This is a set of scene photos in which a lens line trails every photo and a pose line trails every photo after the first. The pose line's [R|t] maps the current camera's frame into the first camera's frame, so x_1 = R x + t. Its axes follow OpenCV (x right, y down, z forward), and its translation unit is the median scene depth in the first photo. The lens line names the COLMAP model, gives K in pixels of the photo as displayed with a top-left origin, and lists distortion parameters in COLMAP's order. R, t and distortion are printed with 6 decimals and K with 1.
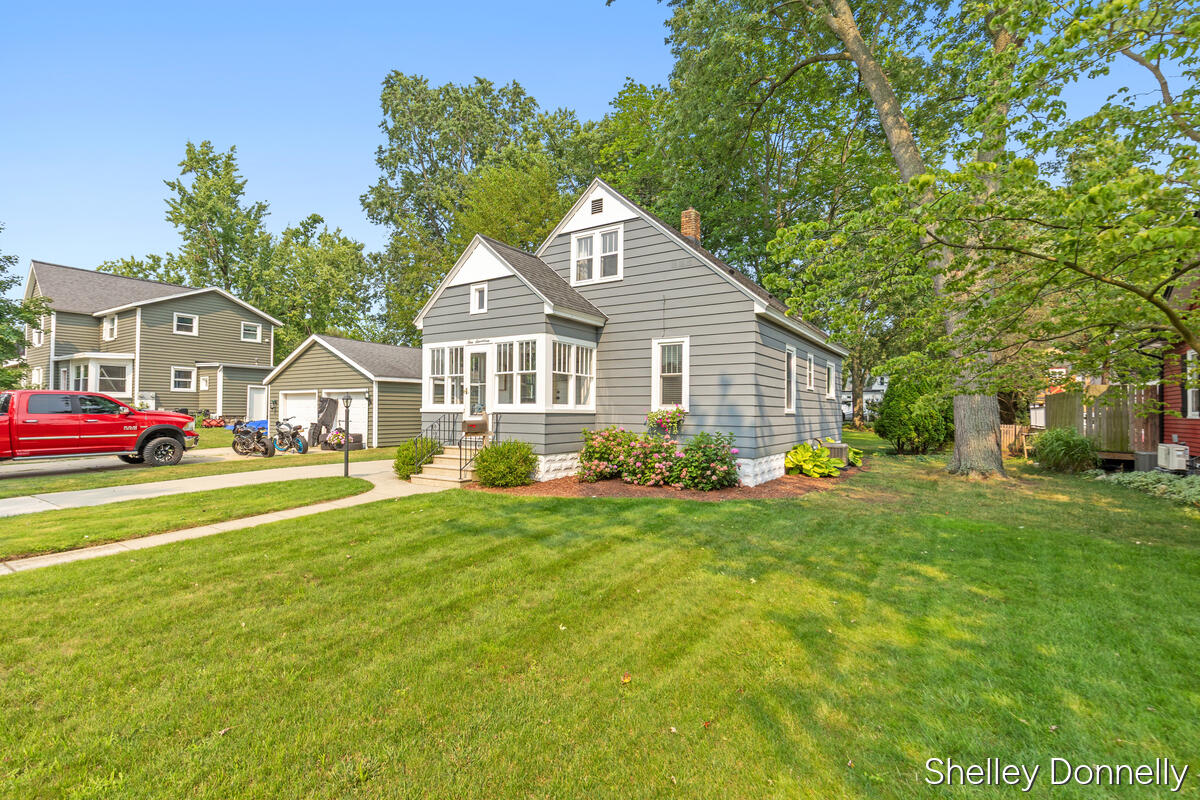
lens RADIAL K [[543.4, 0, 610.5], [0, 543.4, 408.4], [0, 0, 1]] dist [0.001546, 0.000241]
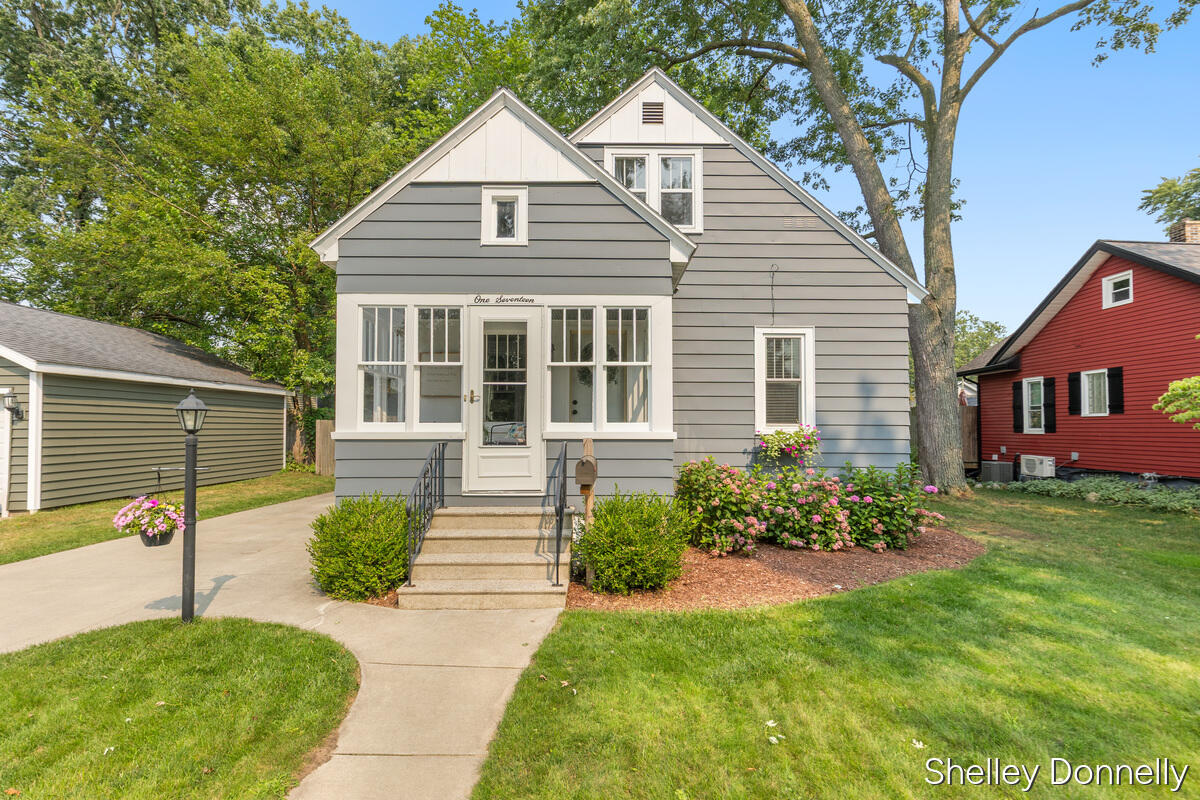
lens RADIAL K [[540.8, 0, 599.9], [0, 540.8, 421.6], [0, 0, 1]] dist [0.000051, 0.000301]
pose [[0.838581, 0.000048, 0.544777, -0.441673], [0.001640, 0.999995, -0.002614, -0.007784], [-0.544775, 0.003085, 0.838577, 0.523633]]
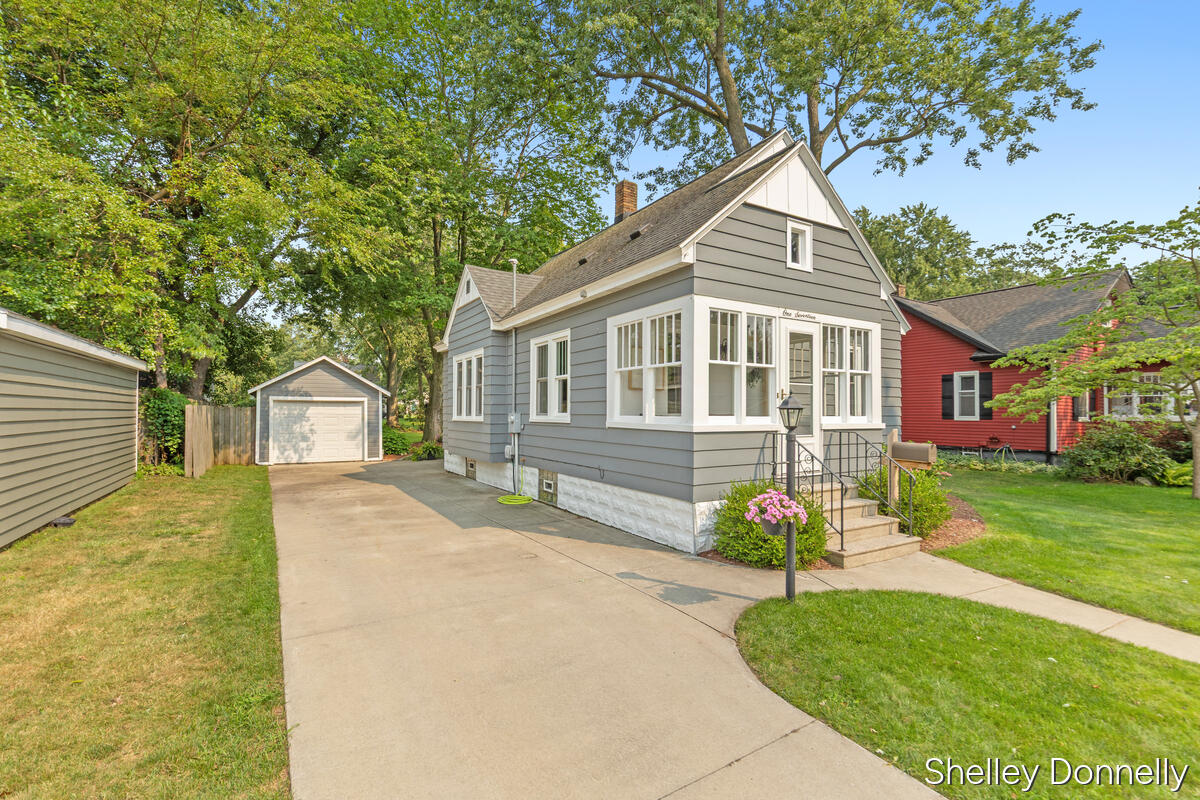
lens RADIAL K [[543.4, 0, 610.5], [0, 543.4, 408.4], [0, 0, 1]] dist [0.001546, 0.000241]
pose [[0.427031, -0.005663, 0.904219, -0.889708], [-0.005363, 0.999947, 0.008795, -0.021563], [-0.904221, -0.008605, 0.426978, 0.924530]]
